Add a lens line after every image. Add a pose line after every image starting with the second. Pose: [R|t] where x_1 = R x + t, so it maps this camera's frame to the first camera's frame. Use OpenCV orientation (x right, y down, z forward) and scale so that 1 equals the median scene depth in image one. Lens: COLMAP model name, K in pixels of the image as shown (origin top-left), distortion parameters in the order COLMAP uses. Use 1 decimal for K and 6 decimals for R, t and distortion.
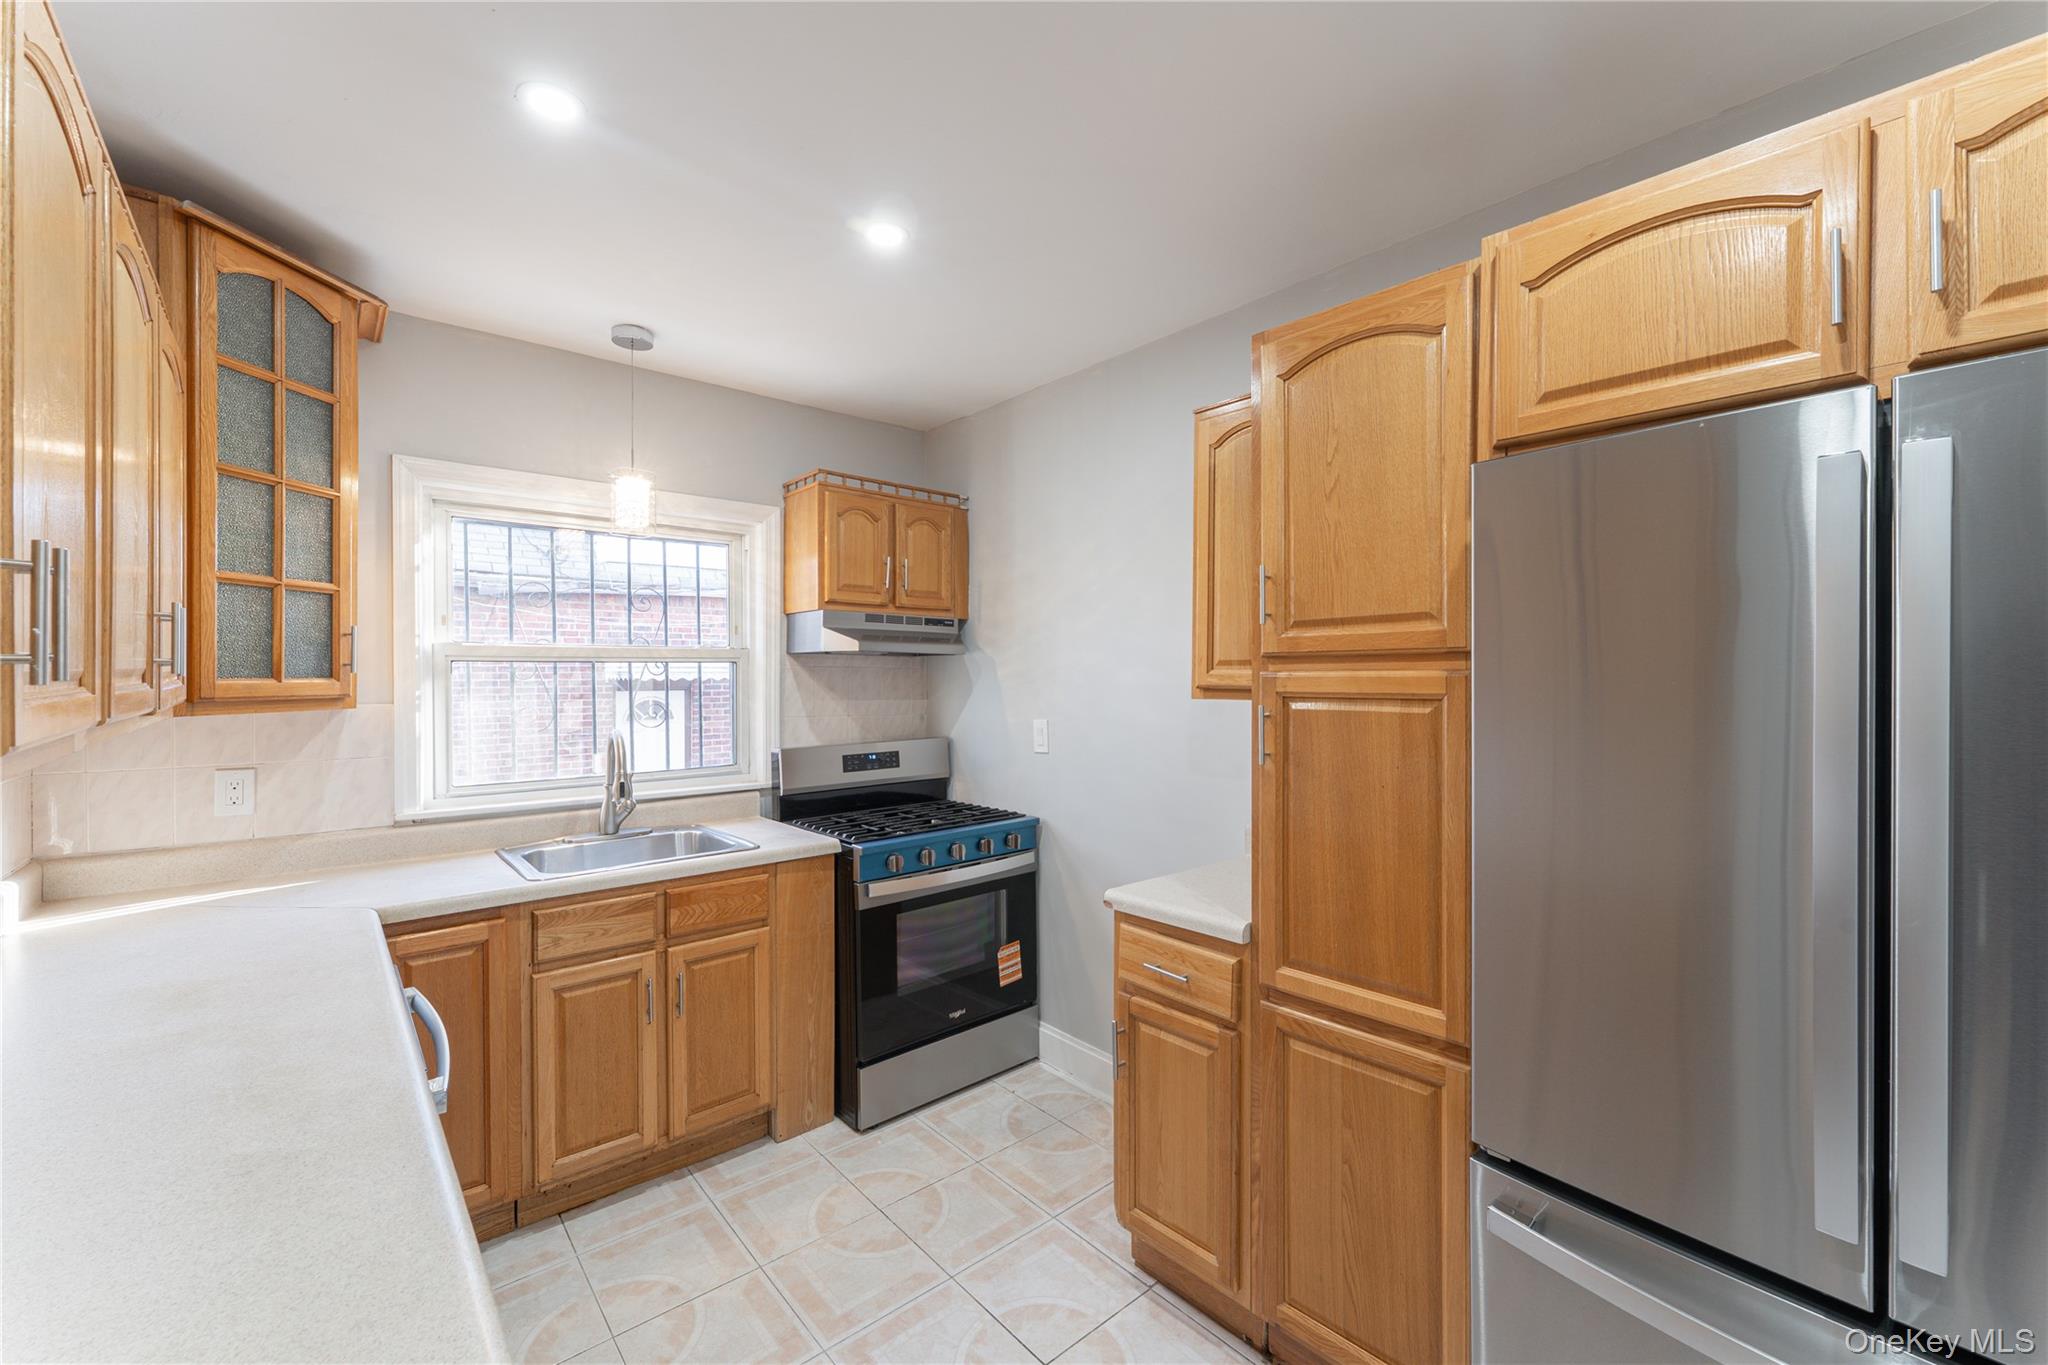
lens RADIAL K [[825.6, 0, 1025.1], [0, 825.6, 684.5], [0, 0, 1]] dist [0.000389, -0.003298]
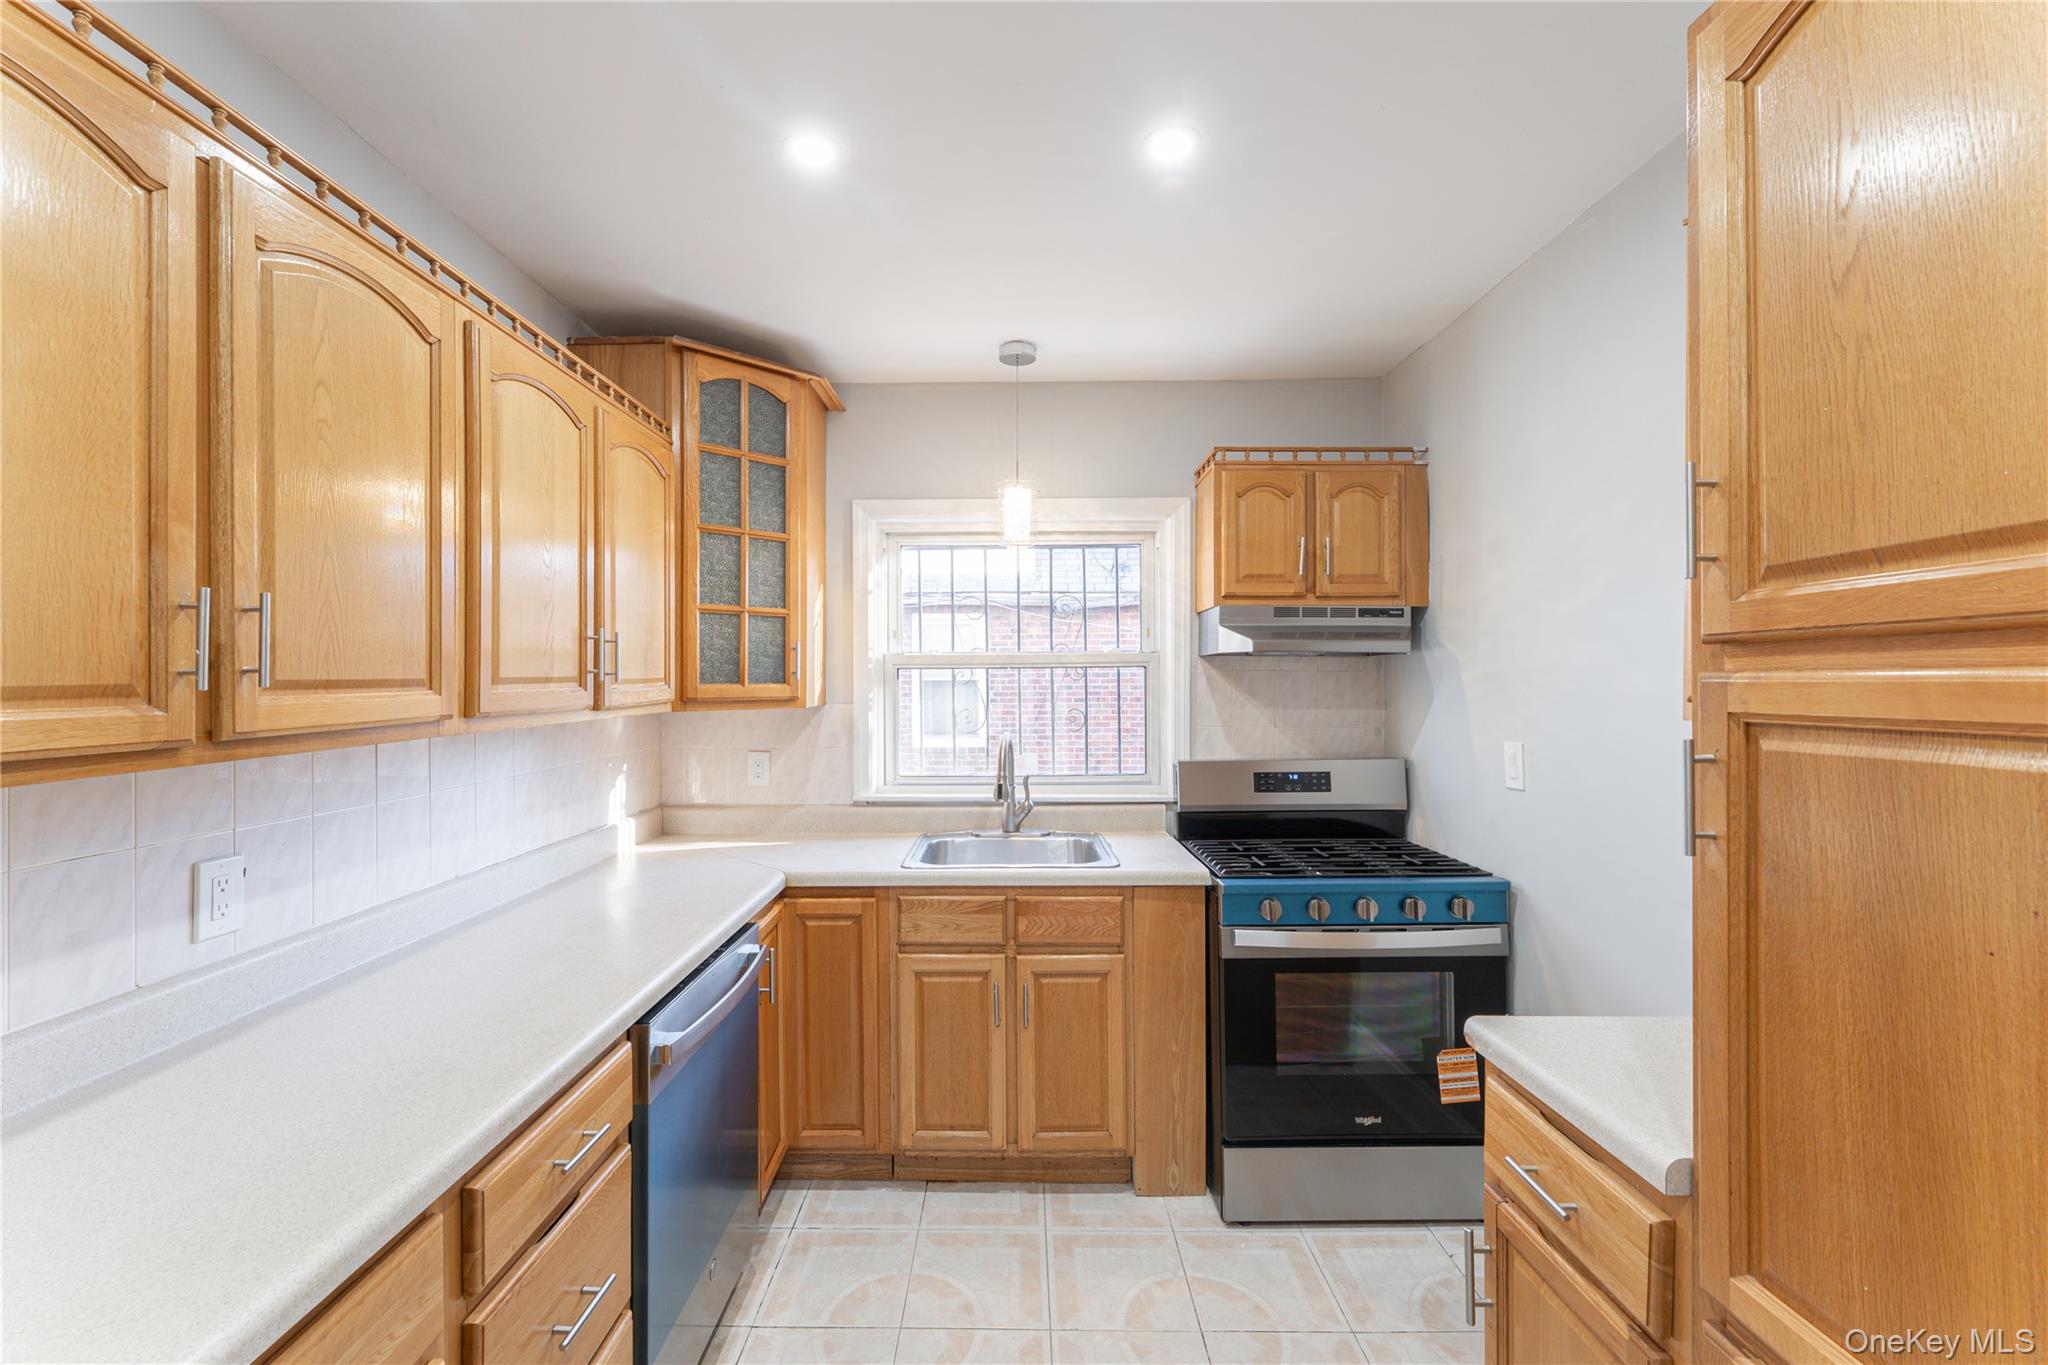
lens RADIAL K [[825.6, 0, 1022.5], [0, 825.6, 678.7], [0, 0, 1]] dist [0.000389, -0.003298]
pose [[0.747069, -0.003238, -0.664738, 0.227613], [-0.004903, 0.999934, -0.010381, -0.003150], [0.664728, 0.011015, 0.747004, 0.250484]]
